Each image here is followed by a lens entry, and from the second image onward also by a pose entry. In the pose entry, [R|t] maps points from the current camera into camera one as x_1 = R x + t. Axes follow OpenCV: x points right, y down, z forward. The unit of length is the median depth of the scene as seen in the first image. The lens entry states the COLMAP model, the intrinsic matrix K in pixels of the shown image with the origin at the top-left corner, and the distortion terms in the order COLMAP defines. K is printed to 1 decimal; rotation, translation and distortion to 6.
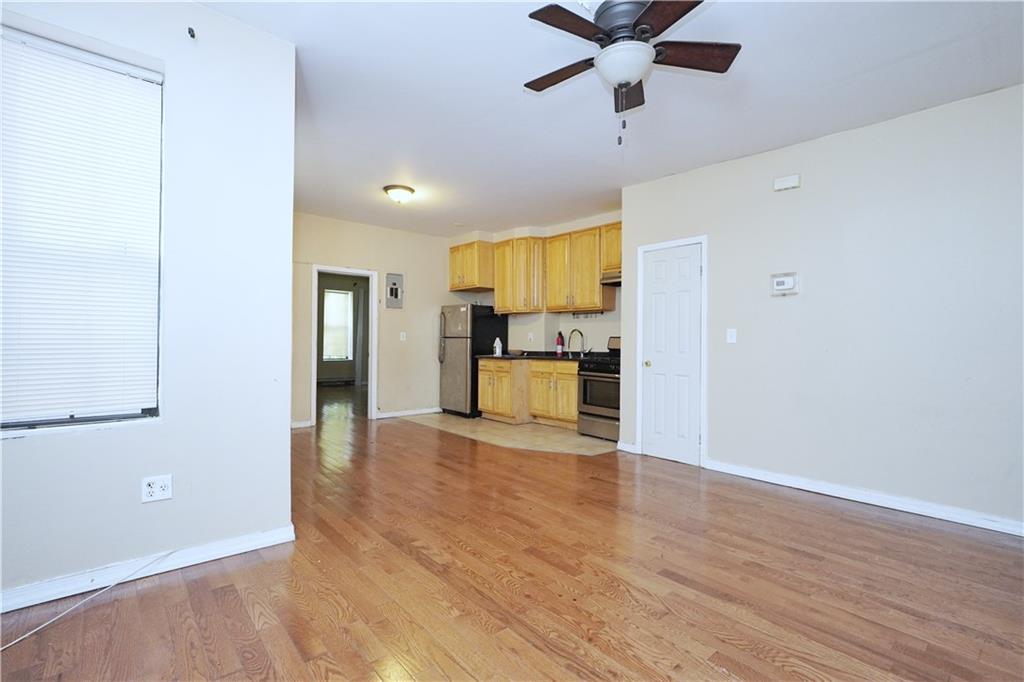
lens RADIAL K [[463.4, 0, 513.4], [0, 463.4, 337.6], [0, 0, 1]] dist [-0.014077, 0.005243]
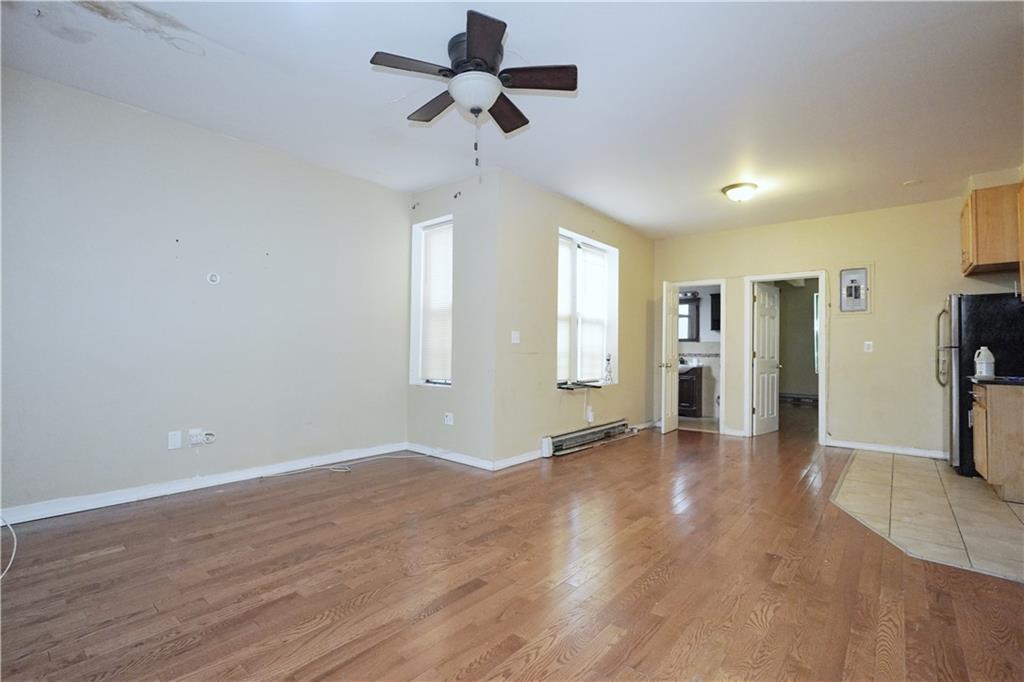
lens RADIAL K [[463.4, 0, 510.4], [0, 463.4, 343.7], [0, 0, 1]] dist [-0.014077, 0.005243]
pose [[0.161387, -0.019424, -0.986700, 1.235707], [-0.002876, 0.999793, -0.020152, 0.027374], [0.986887, 0.006090, 0.161298, 0.856804]]
